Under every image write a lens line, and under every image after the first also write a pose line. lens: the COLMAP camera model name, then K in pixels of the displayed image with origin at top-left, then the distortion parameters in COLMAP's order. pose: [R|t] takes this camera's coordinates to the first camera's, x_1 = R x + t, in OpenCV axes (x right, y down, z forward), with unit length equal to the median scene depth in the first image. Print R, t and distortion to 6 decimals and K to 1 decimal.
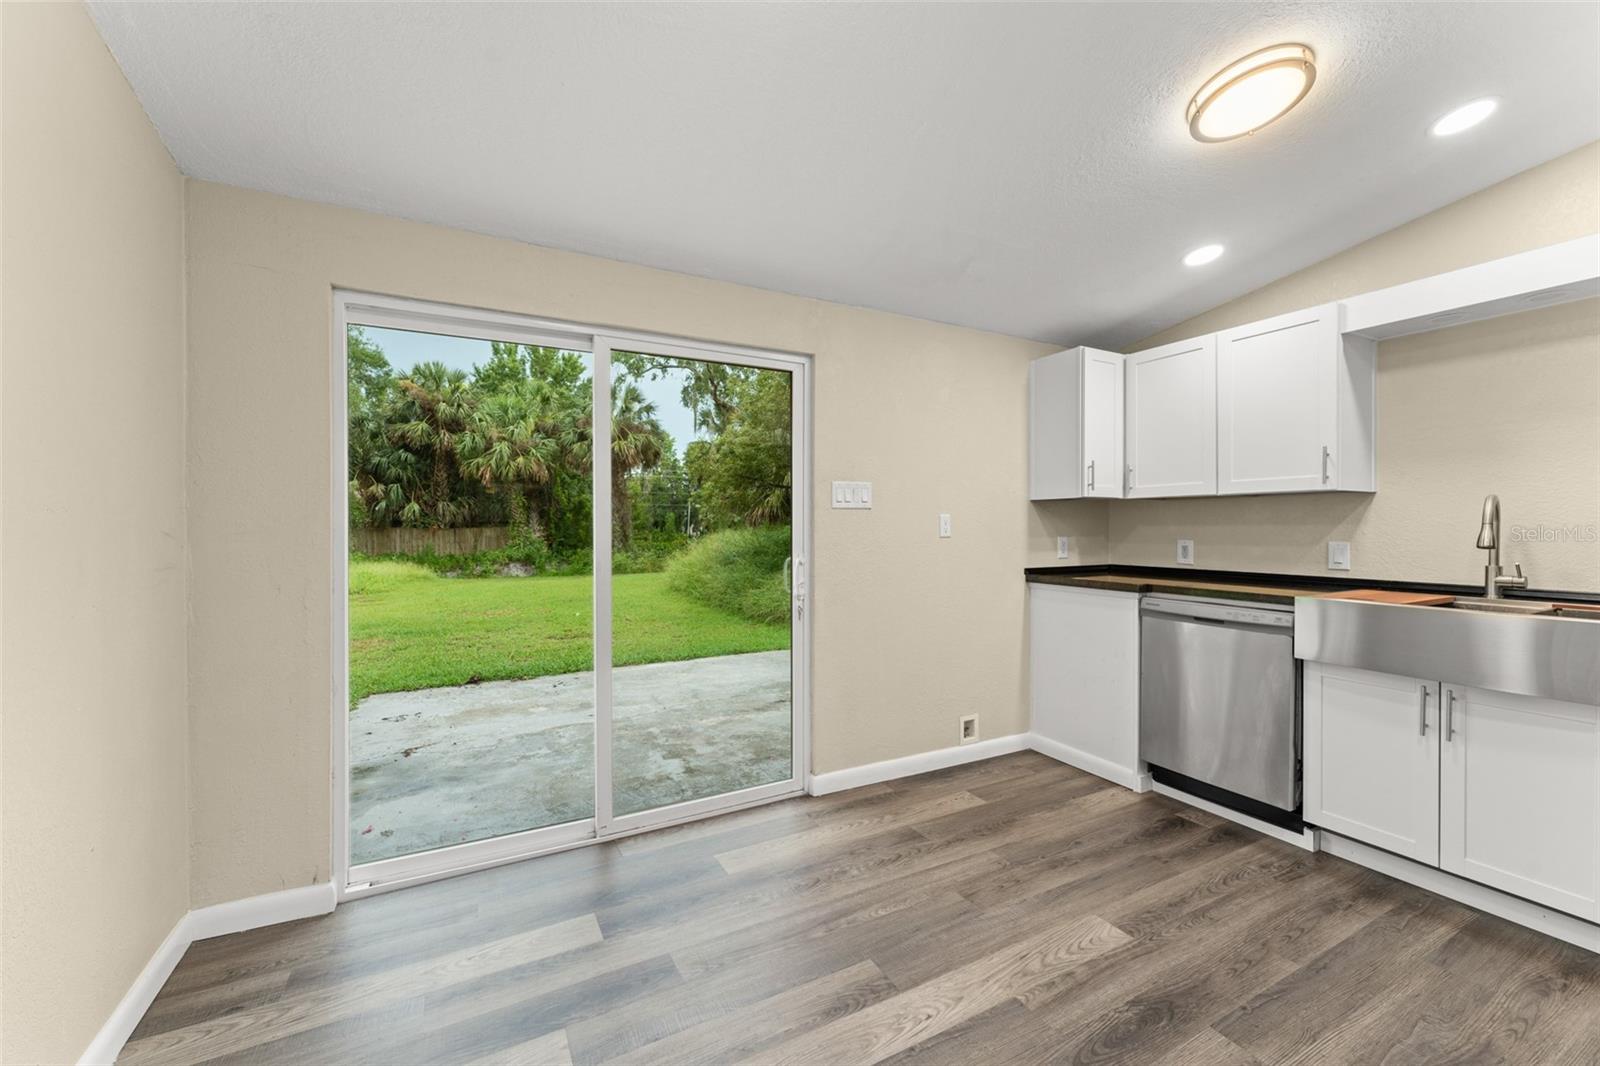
lens RADIAL K [[639.6, 0, 806.5], [0, 639.6, 532.3], [0, 0, 1]] dist [0.000584, -0.000002]
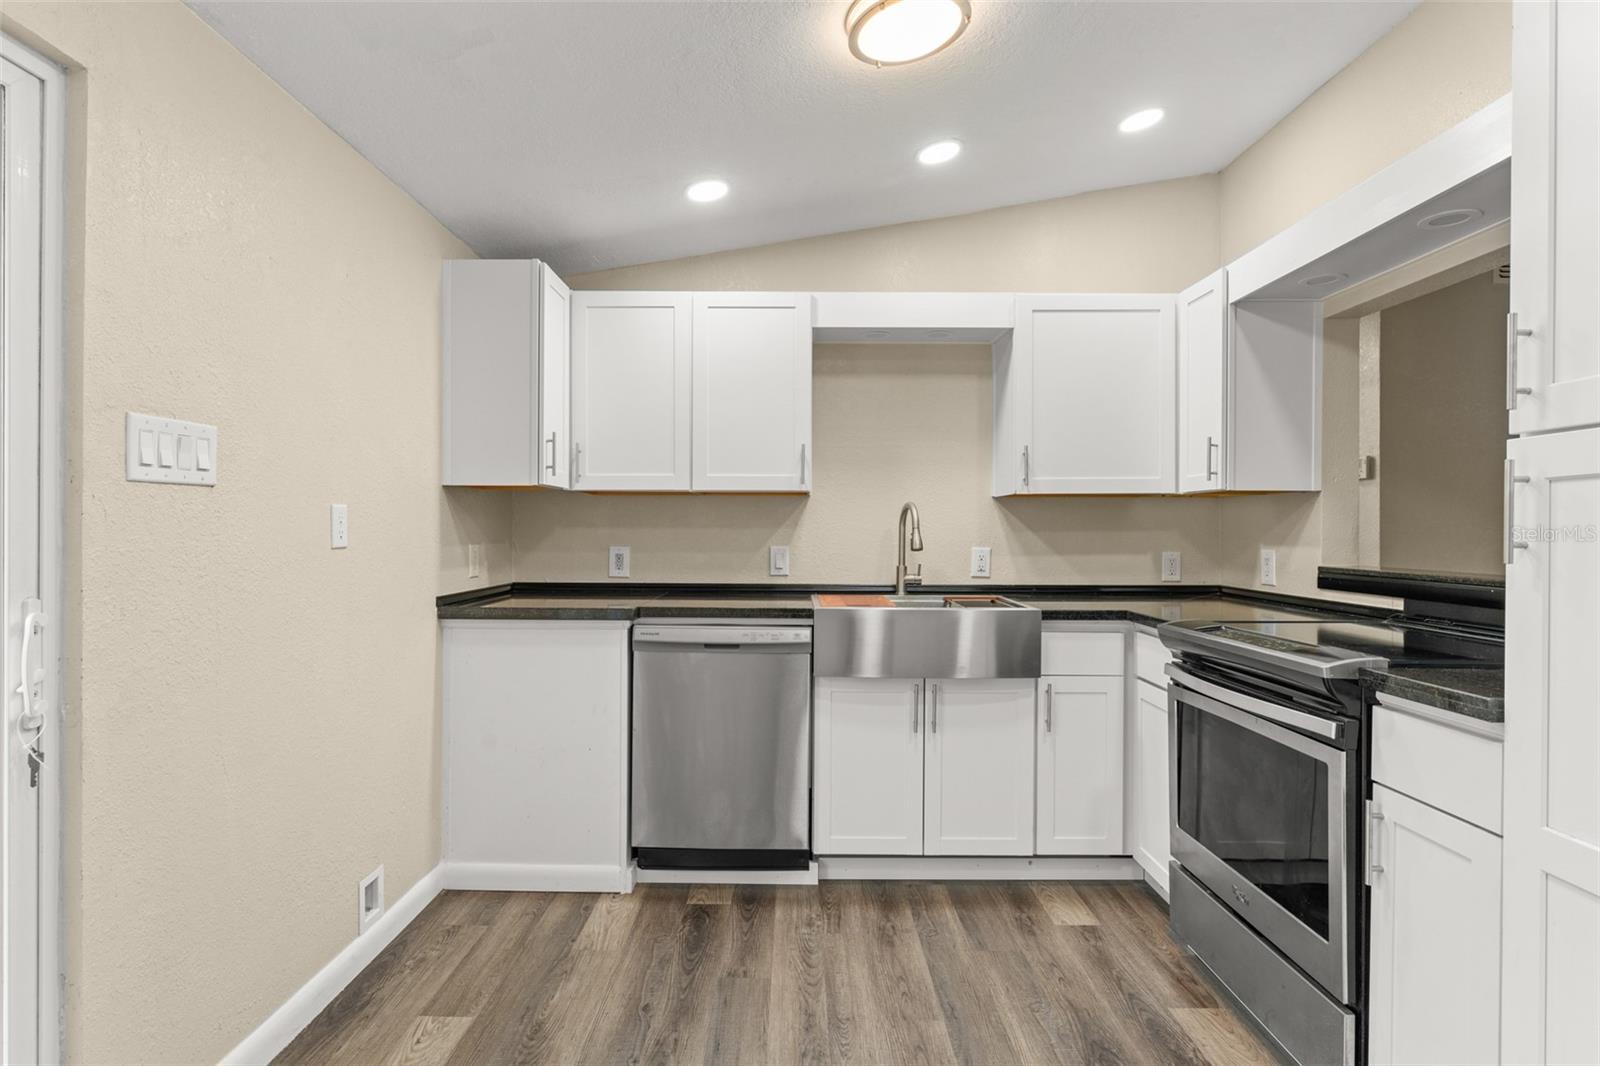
lens RADIAL K [[799.8, 0, 800.7], [0, 799.8, 532.8], [0, 0, 1]] dist [-0.000315, -0.000451]
pose [[0.479418, -0.000613, 0.877587, -0.196975], [0.001367, 0.999999, -0.000048, -0.004811], [-0.877586, 0.001222, 0.479418, 0.406728]]
